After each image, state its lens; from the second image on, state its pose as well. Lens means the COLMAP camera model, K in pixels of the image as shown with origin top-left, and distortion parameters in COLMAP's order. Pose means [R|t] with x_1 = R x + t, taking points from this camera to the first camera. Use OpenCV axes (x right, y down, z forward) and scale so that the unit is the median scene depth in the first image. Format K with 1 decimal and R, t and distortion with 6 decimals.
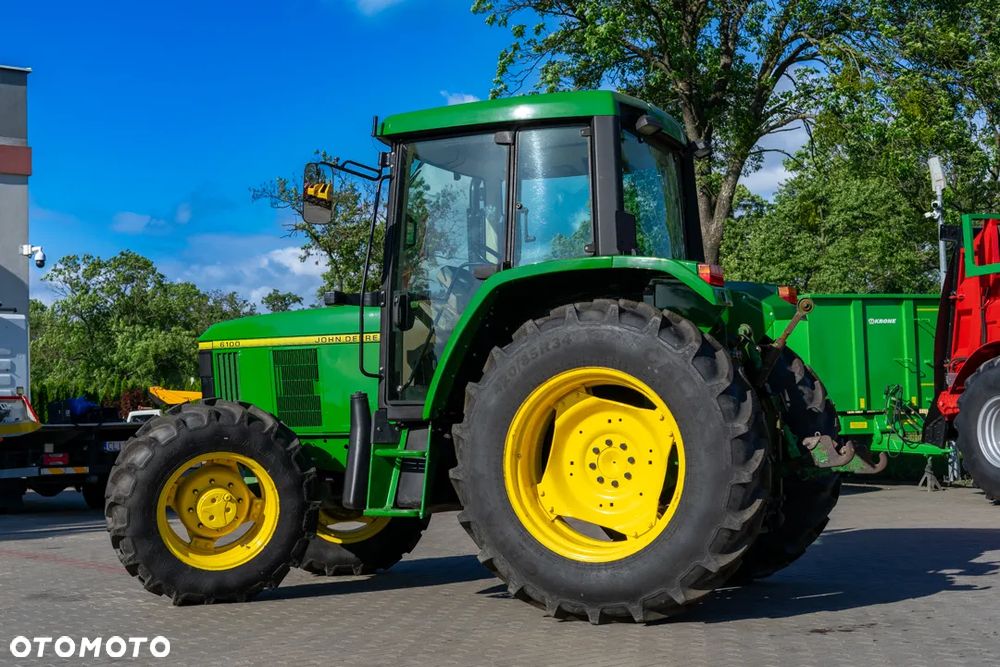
lens RADIAL K [[1478.7, 0, 505.6], [0, 1478.7, 331.2], [0, 0, 1]] dist [0.006329, 0.000000]
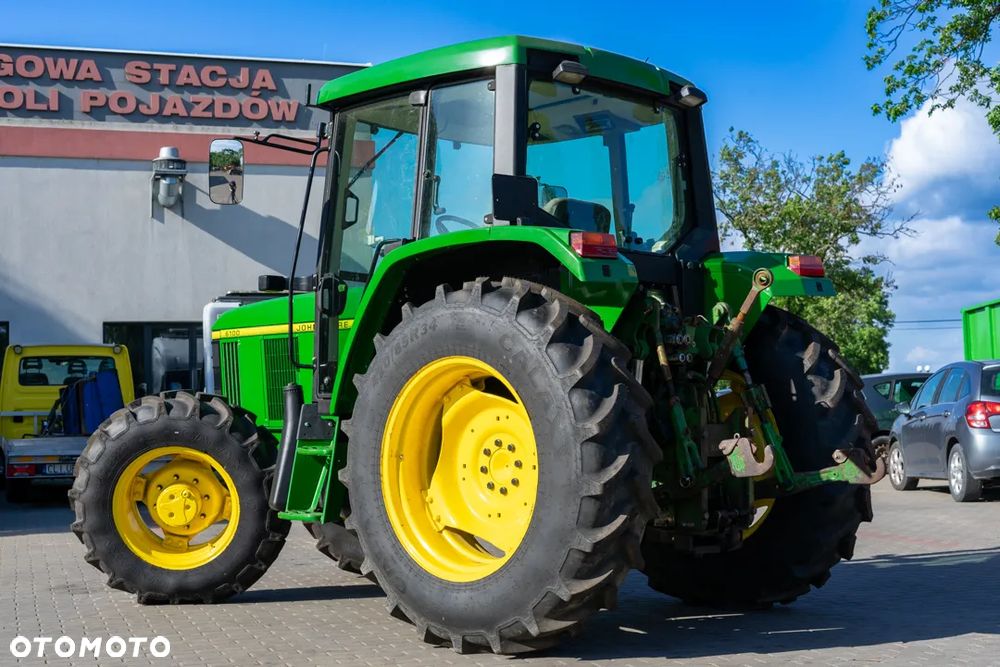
lens RADIAL K [[1478.7, 0, 508.6], [0, 1478.7, 334.1], [0, 0, 1]] dist [0.006329, 0.000000]
pose [[0.944661, -0.011906, -0.327832, 0.359190], [0.016507, 0.999800, 0.011254, 0.001871], [0.327632, -0.016043, 0.944669, 0.185804]]
